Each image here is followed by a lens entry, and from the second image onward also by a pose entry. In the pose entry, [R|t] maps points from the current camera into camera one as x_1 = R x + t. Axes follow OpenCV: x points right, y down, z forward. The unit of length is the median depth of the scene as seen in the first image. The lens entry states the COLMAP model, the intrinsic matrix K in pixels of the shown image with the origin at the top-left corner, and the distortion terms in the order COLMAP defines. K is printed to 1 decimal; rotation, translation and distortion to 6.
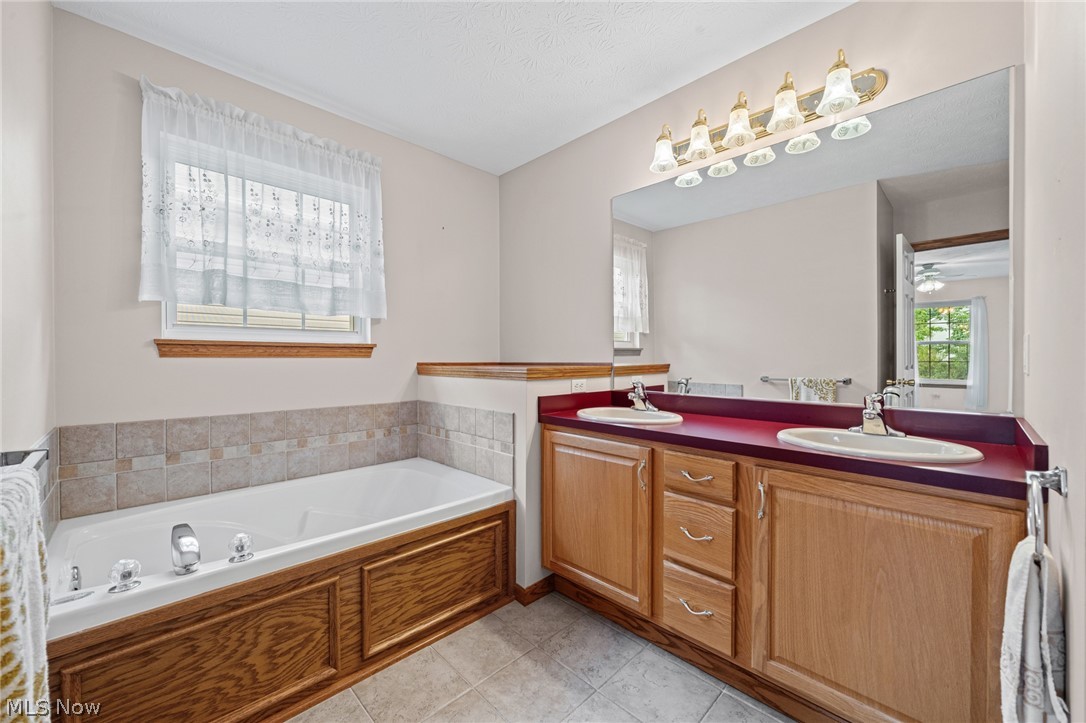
lens RADIAL K [[420.8, 0, 543.7], [0, 420.8, 361.3], [0, 0, 1]] dist [-0.002459, 0.000206]
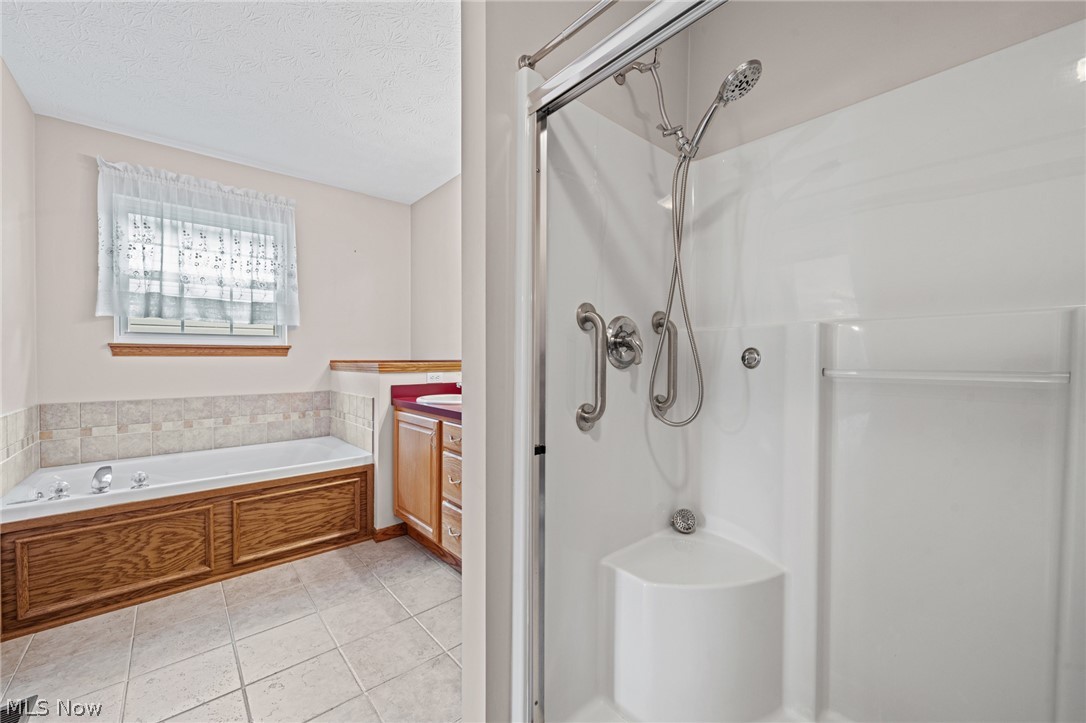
lens RADIAL K [[420.8, 0, 542.2], [0, 420.8, 361.7], [0, 0, 1]] dist [-0.002459, 0.000206]
pose [[0.998550, -0.002300, -0.053786, 0.592537], [0.002389, 0.999996, 0.001596, 0.010429], [0.053782, -0.001722, 0.998551, -0.319158]]
